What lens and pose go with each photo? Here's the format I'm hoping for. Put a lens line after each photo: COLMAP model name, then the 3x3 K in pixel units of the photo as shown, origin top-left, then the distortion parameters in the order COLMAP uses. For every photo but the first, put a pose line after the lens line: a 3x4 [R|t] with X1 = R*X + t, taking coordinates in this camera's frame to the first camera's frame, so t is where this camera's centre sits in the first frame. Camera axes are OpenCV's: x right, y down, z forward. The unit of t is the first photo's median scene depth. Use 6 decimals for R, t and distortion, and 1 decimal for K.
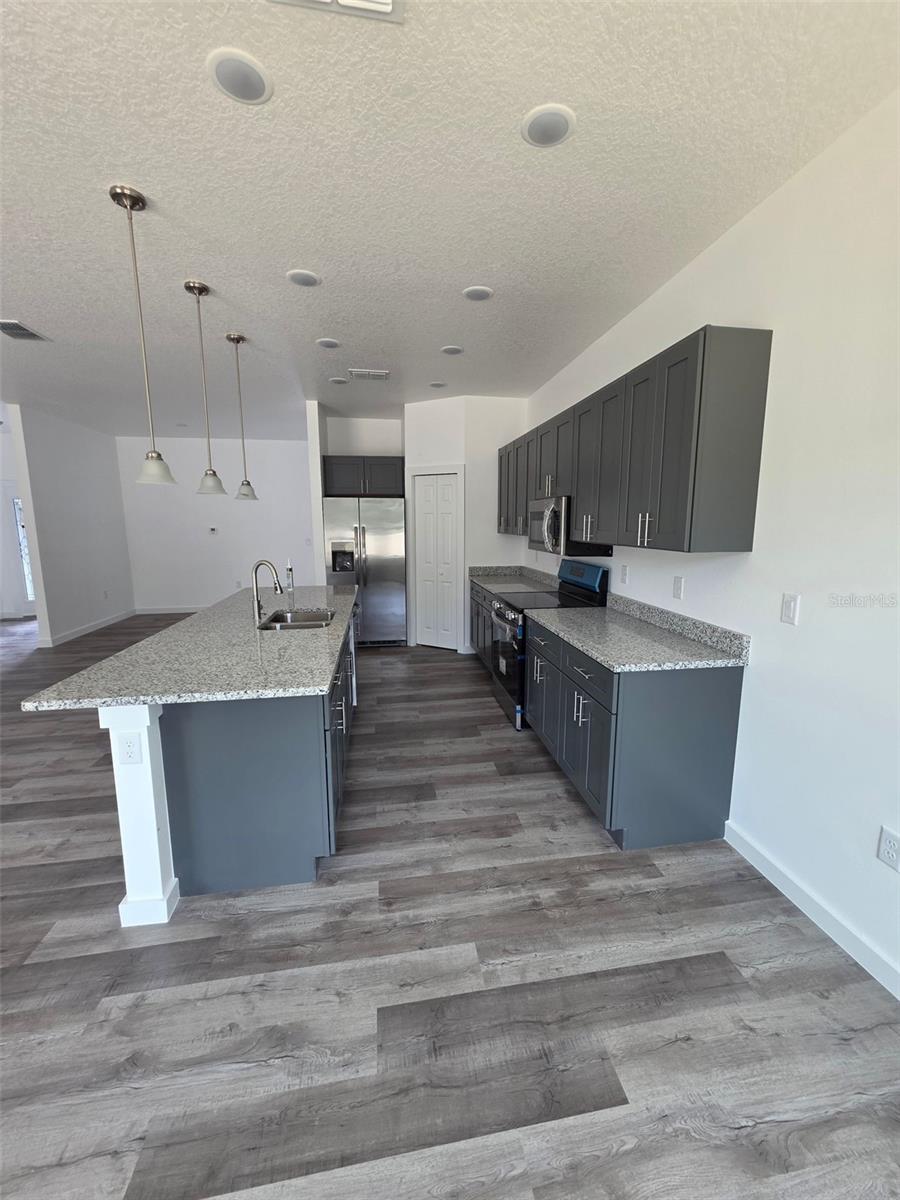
lens RADIAL K [[479.0, 0, 458.7], [0, 479.0, 596.5], [0, 0, 1]] dist [-0.006012, 0.002112]
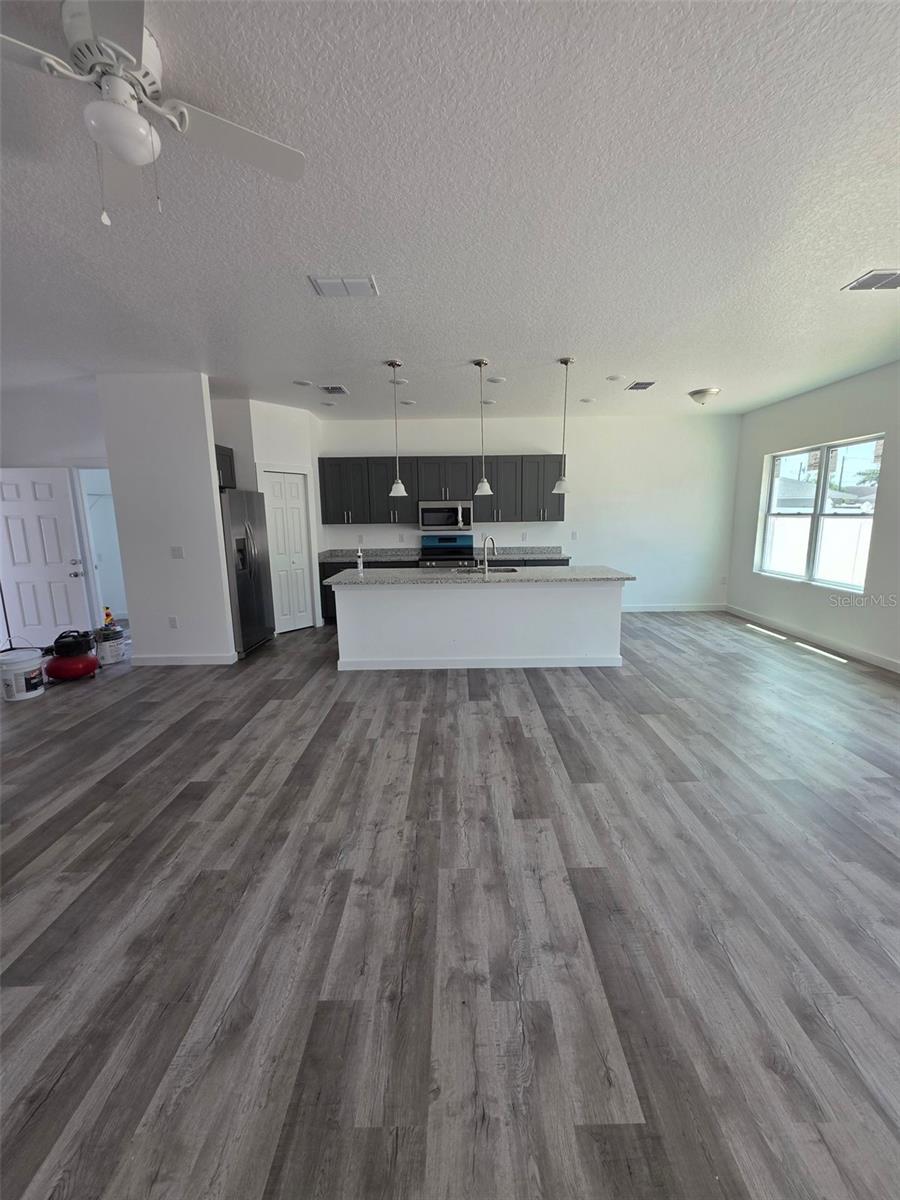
lens RADIAL K [[479.0, 0, 458.7], [0, 479.0, 596.5], [0, 0, 1]] dist [-0.006012, 0.002112]
pose [[0.160810, -0.171191, 0.972026, -1.771204], [0.165222, 0.975615, 0.144489, -0.110758], [-0.973058, 0.137364, 0.185173, 0.706479]]
